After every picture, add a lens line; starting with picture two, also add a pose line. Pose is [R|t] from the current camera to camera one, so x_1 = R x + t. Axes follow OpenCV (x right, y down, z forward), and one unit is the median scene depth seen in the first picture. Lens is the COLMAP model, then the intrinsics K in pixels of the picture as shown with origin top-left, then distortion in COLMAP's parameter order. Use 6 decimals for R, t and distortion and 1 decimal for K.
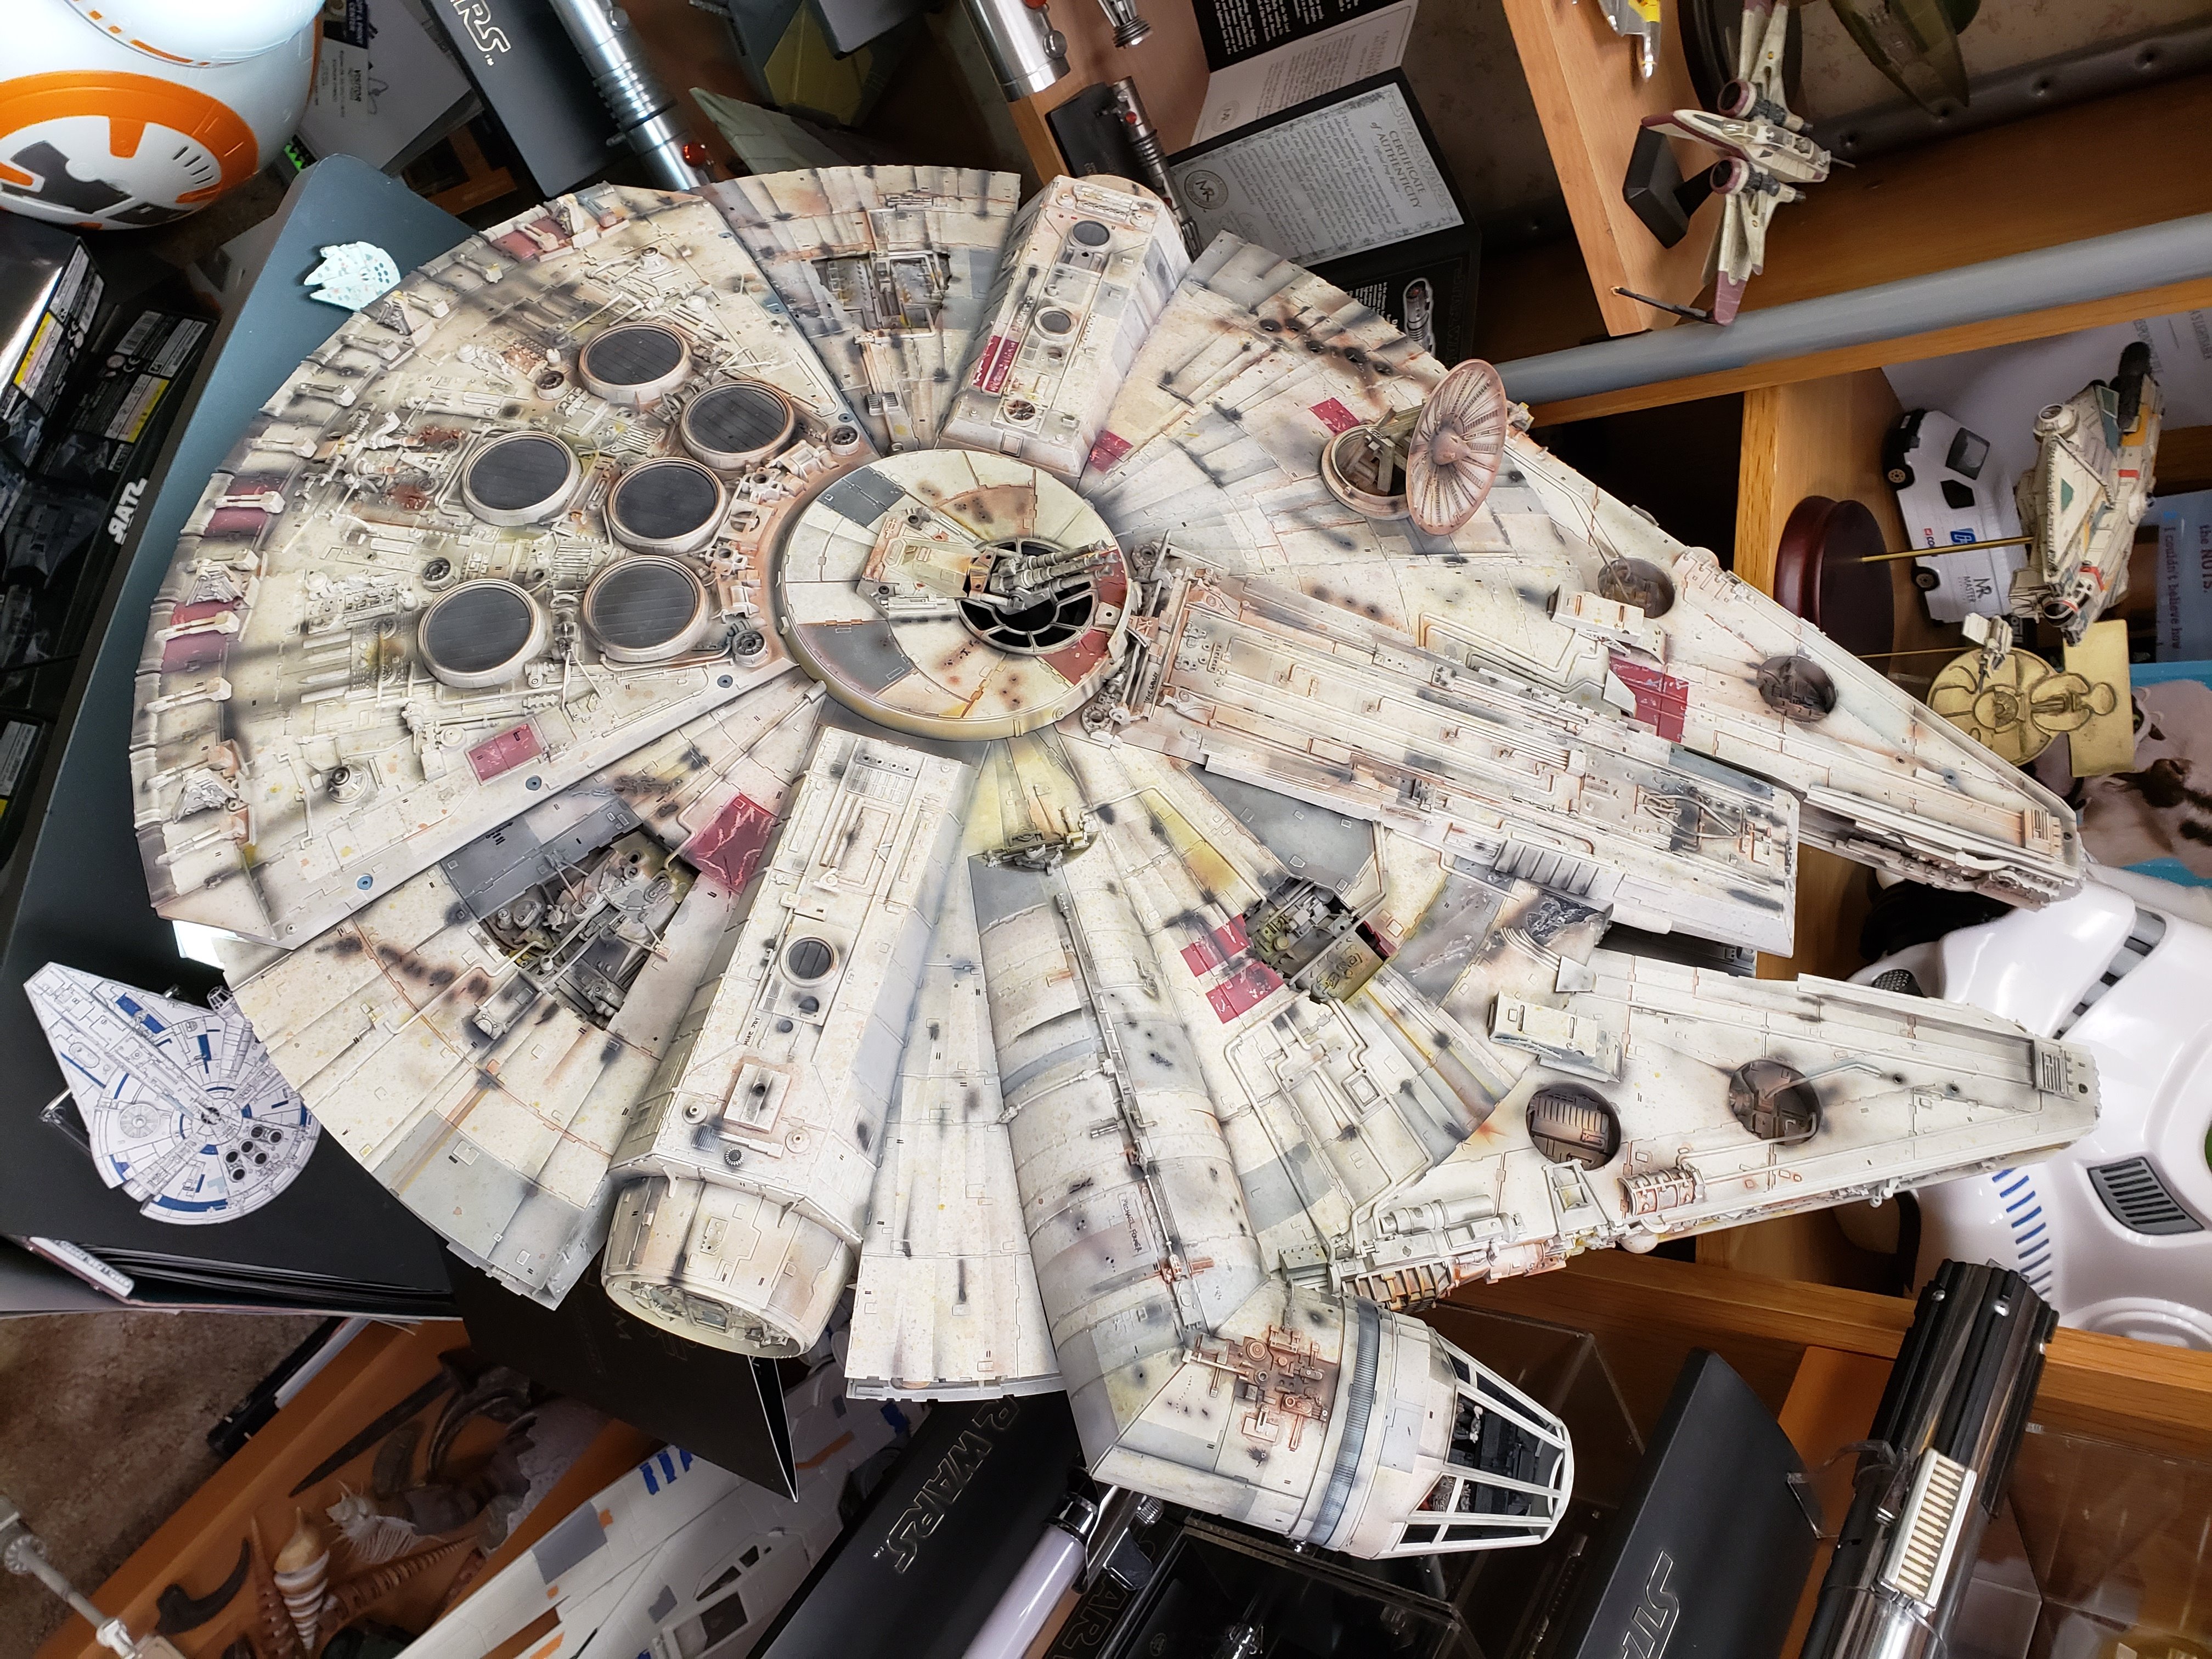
lens RADIAL K [[1708.7, 0, 1097.0], [0, 1708.7, 837.2], [0, 0, 1]] dist [-0.013909, 0.001704]
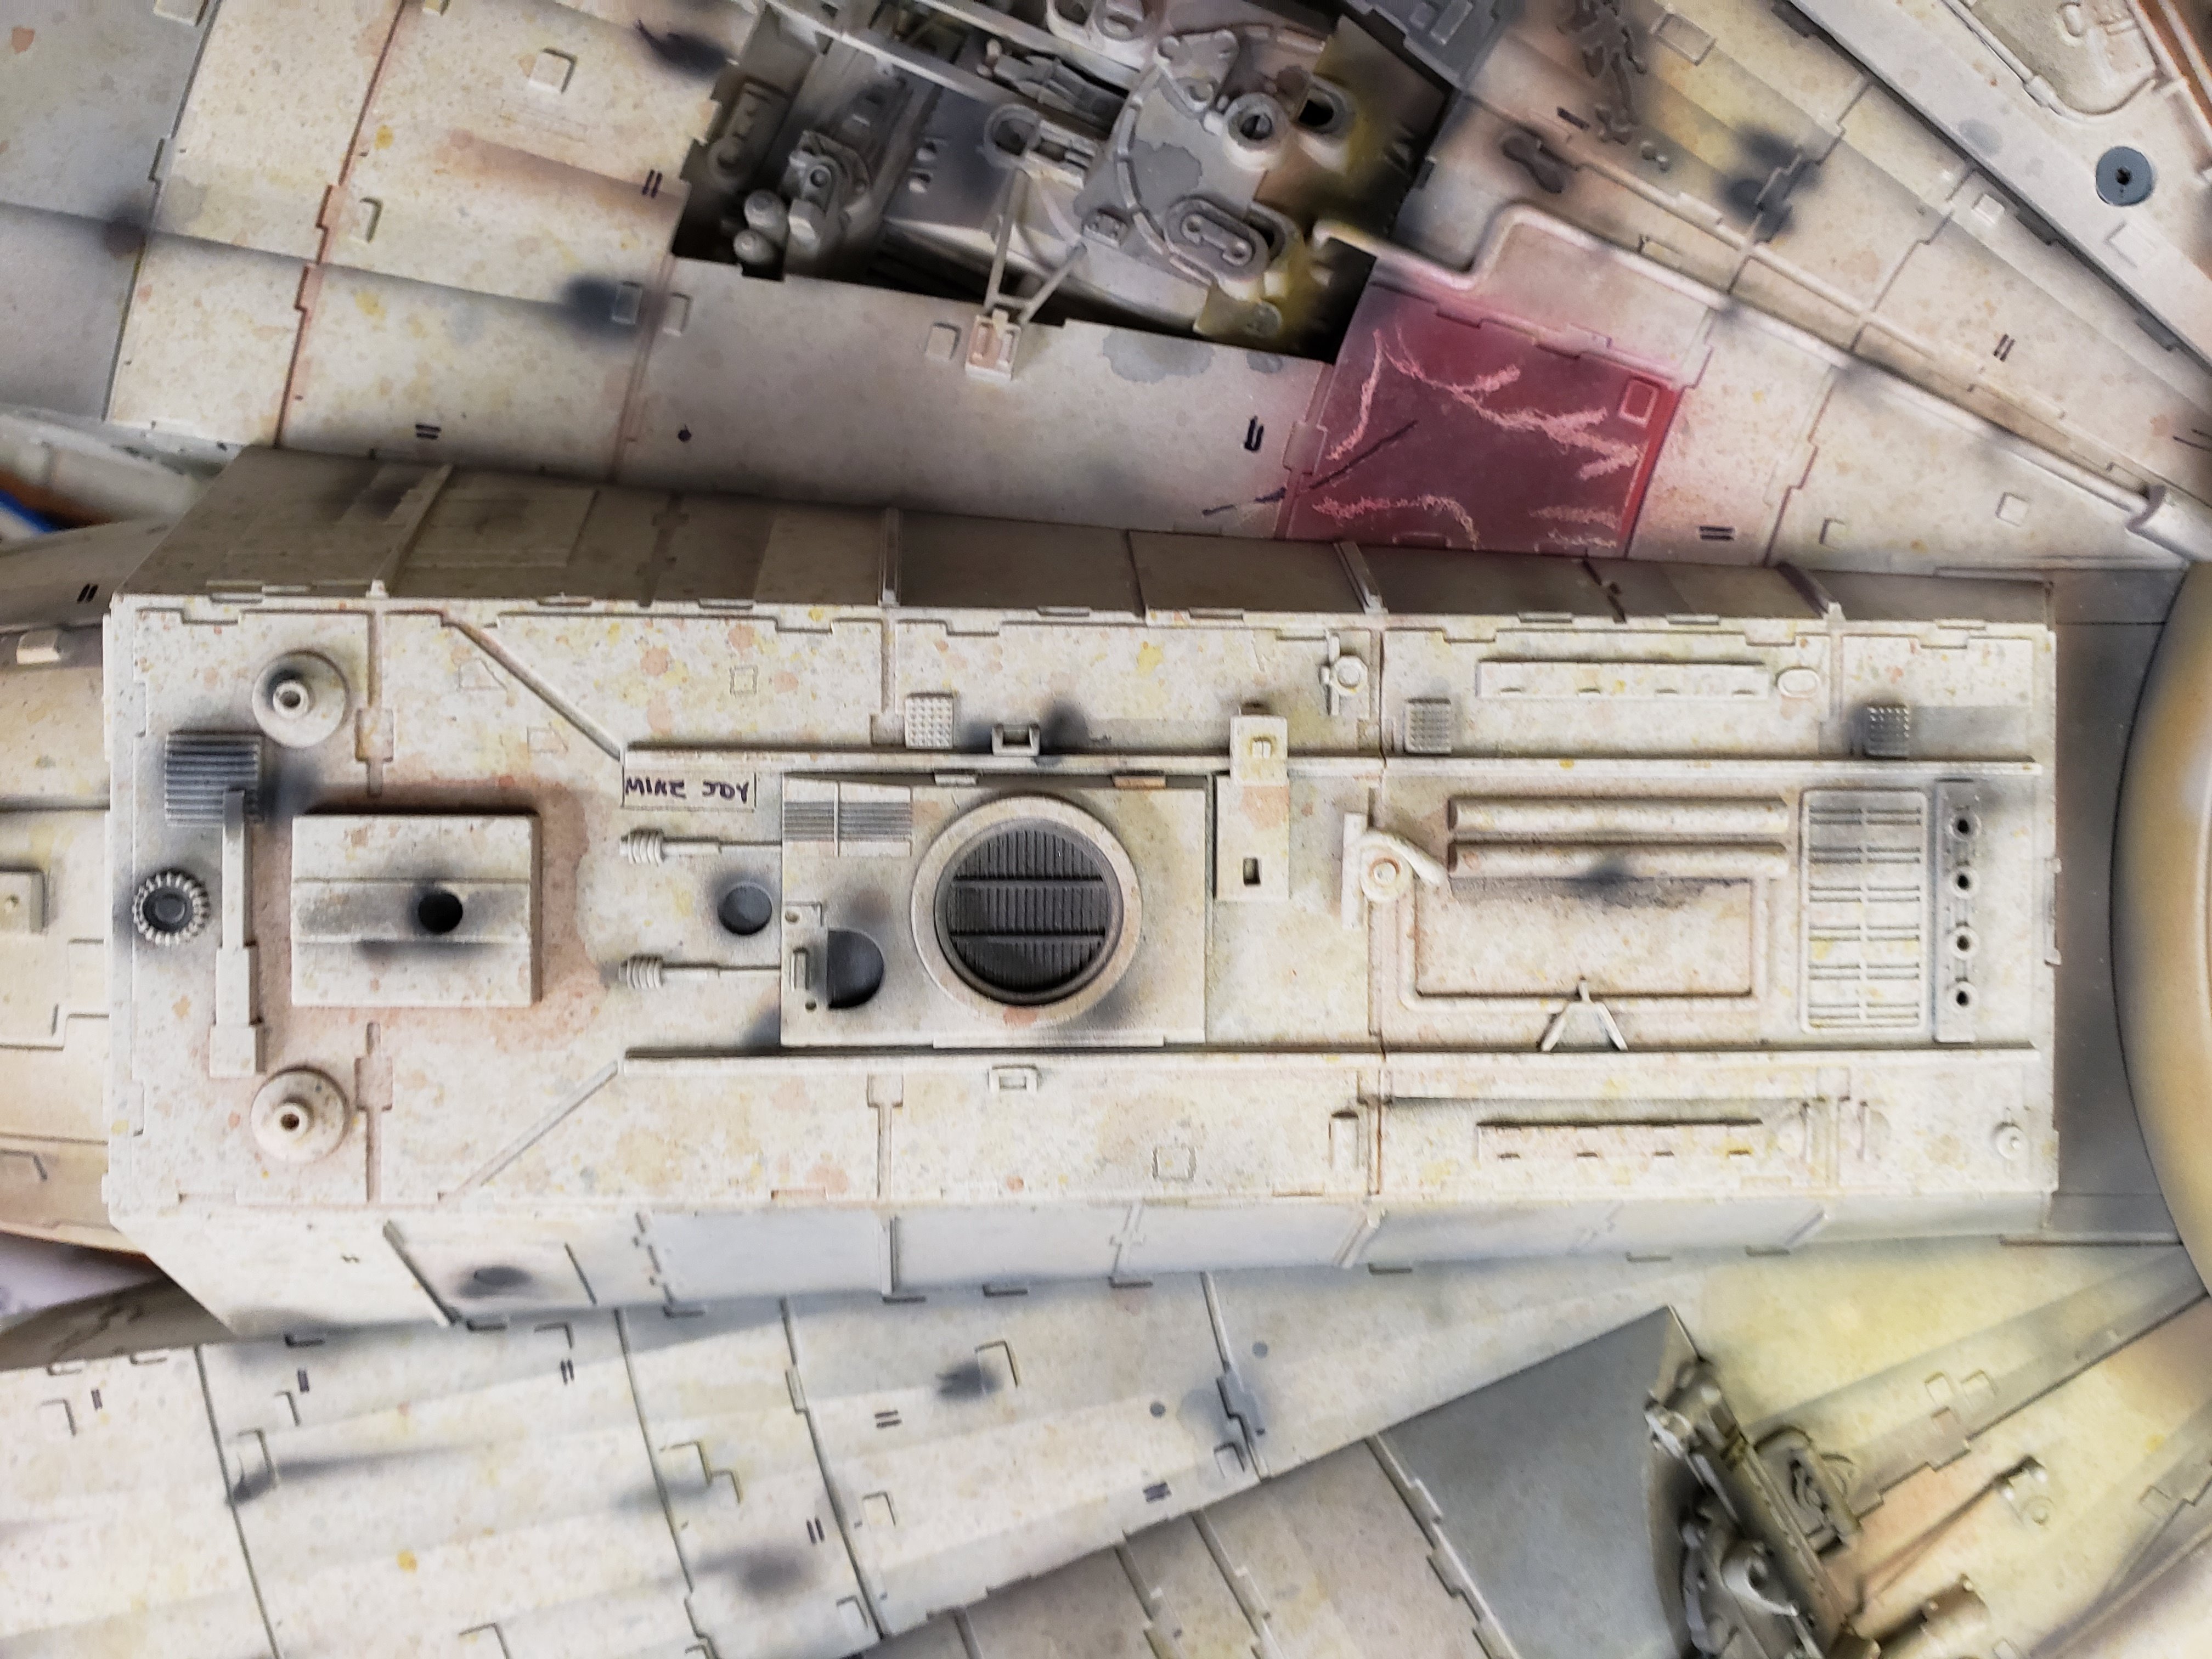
lens RADIAL K [[1708.7, 0, 1120.0], [0, 1708.7, 750.7], [0, 0, 1]] dist [-0.013909, 0.001704]
pose [[0.248794, 0.963588, -0.097976, -0.149291], [-0.865212, 0.266574, 0.424671, -0.047260], [0.435326, -0.020886, 0.900031, 0.714381]]
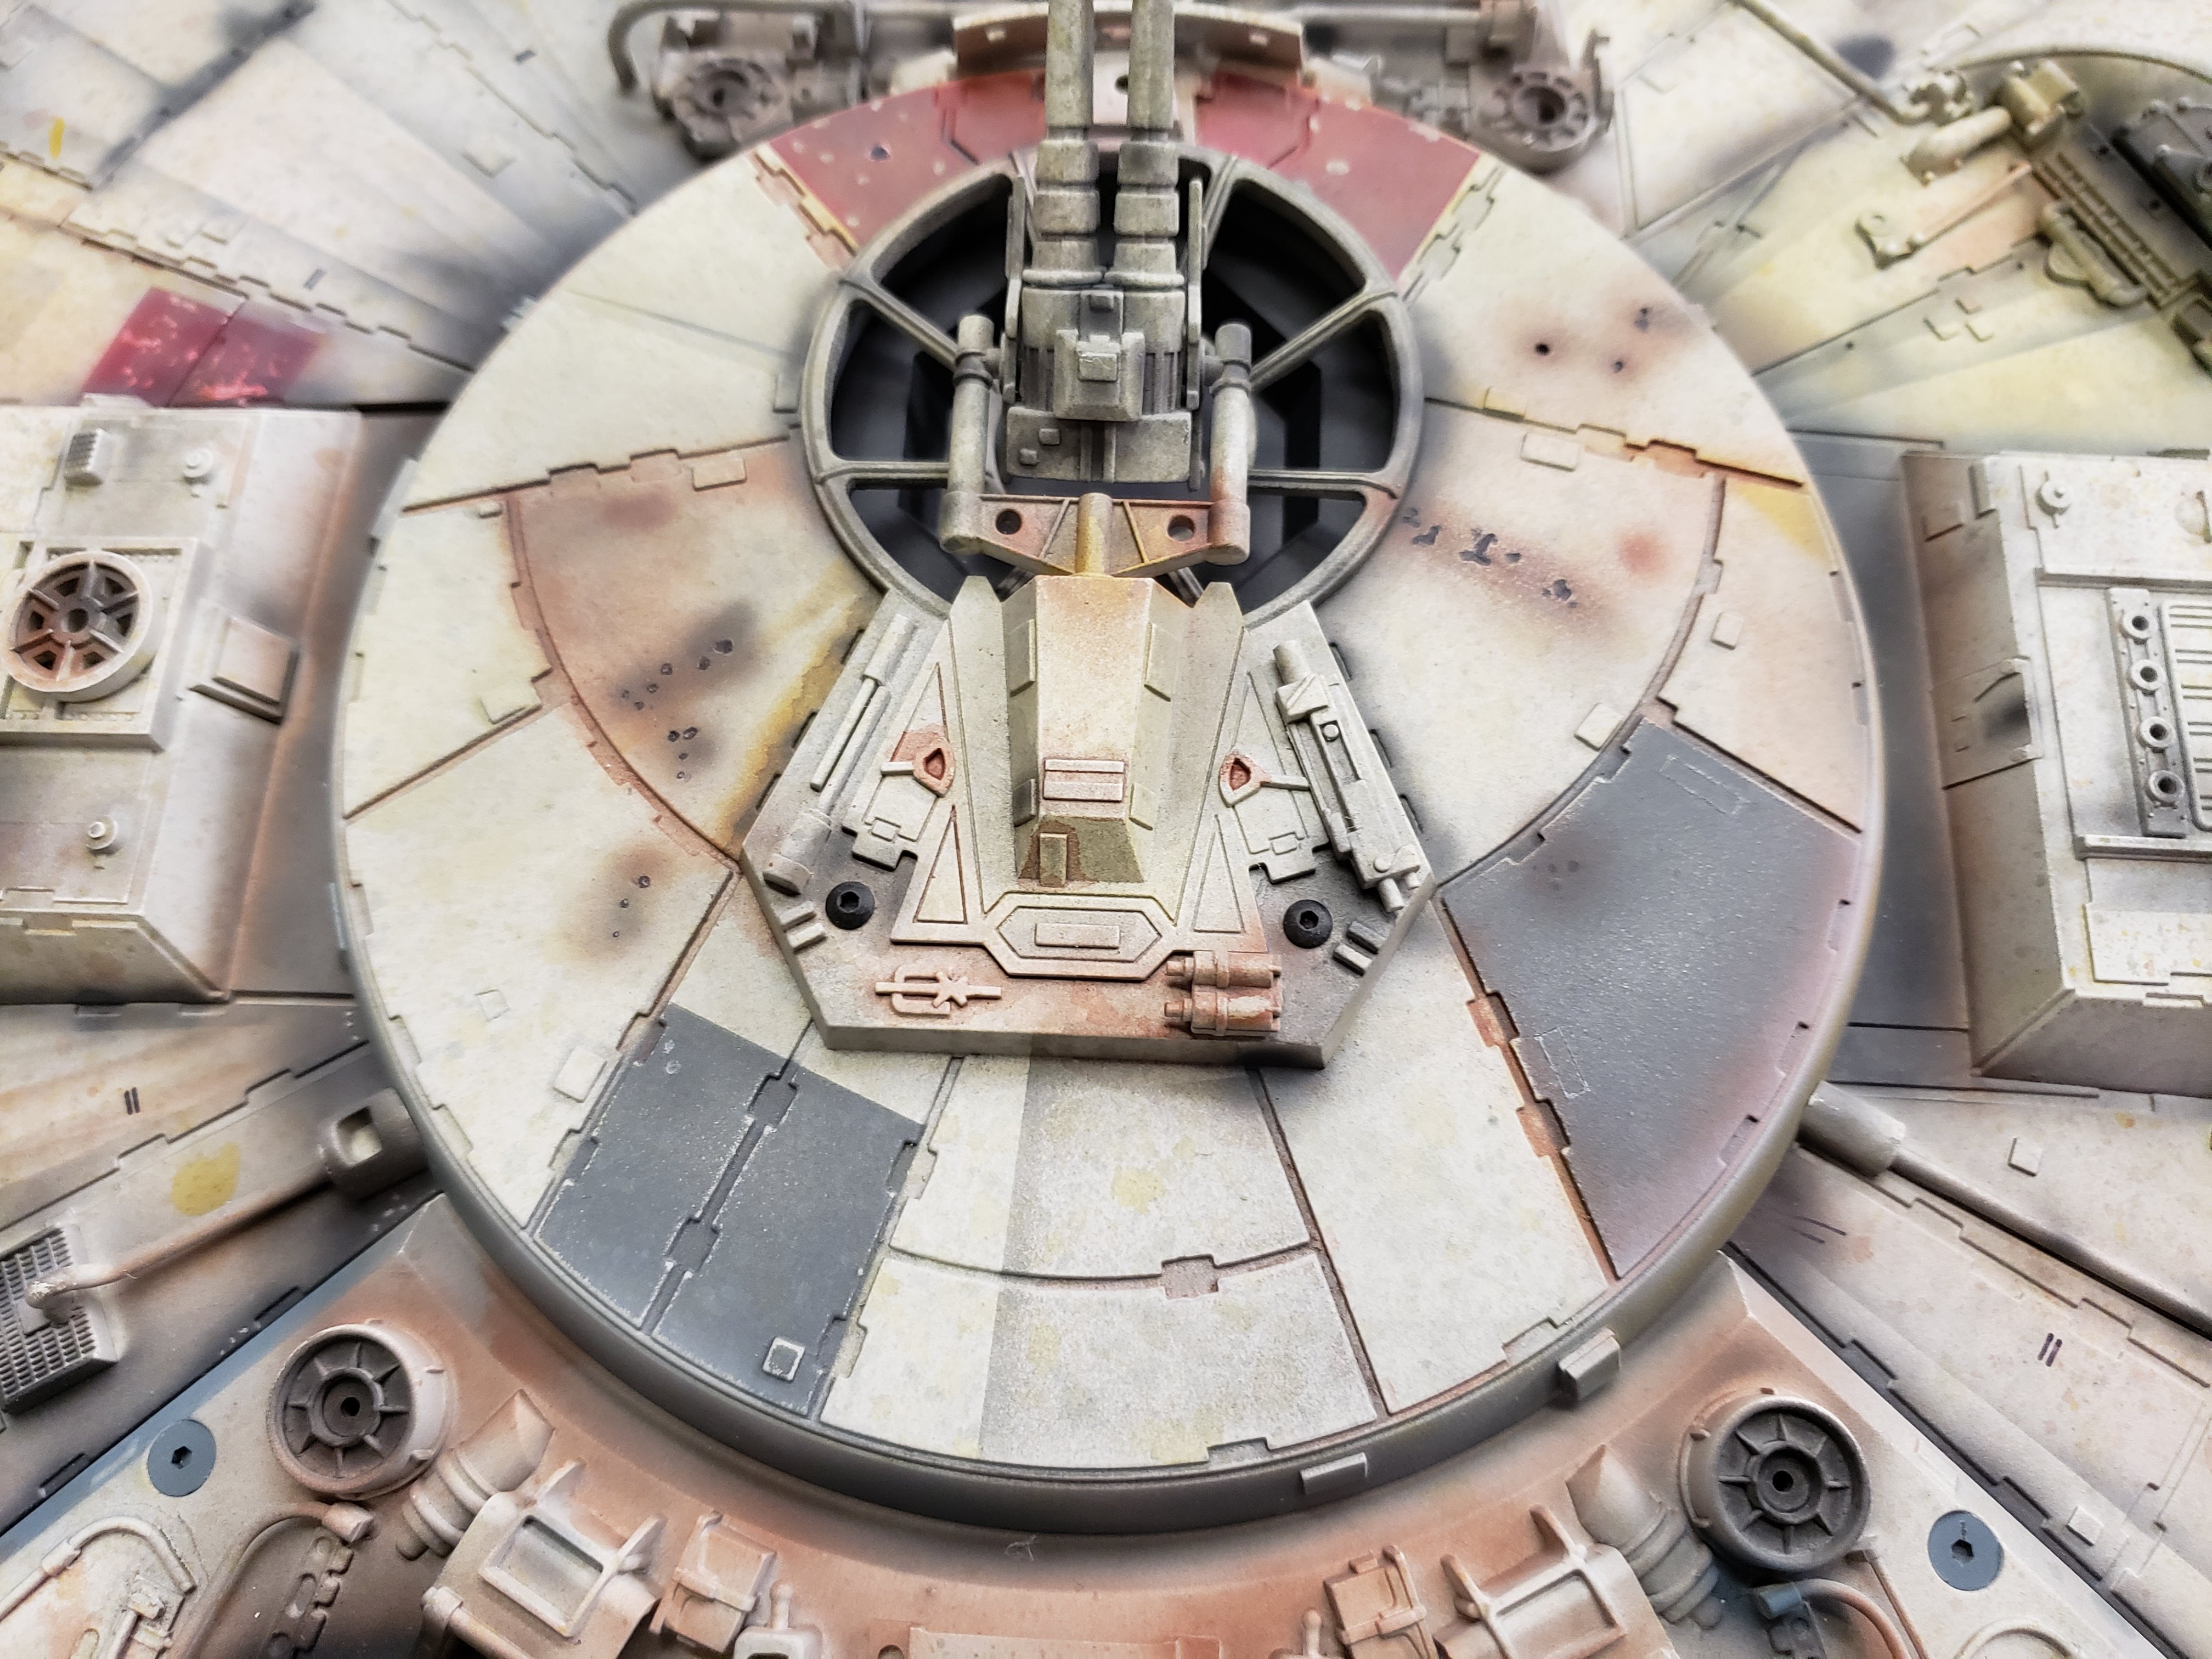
lens RADIAL K [[1708.7, 0, 1074.1], [0, 1708.7, 904.2], [0, 0, 1]] dist [-0.013909, 0.001704]
pose [[-0.200315, -0.955902, 0.214770, -0.167123], [0.850506, -0.060849, 0.522433, -0.287614], [-0.486326, 0.287314, 0.825189, 0.870498]]
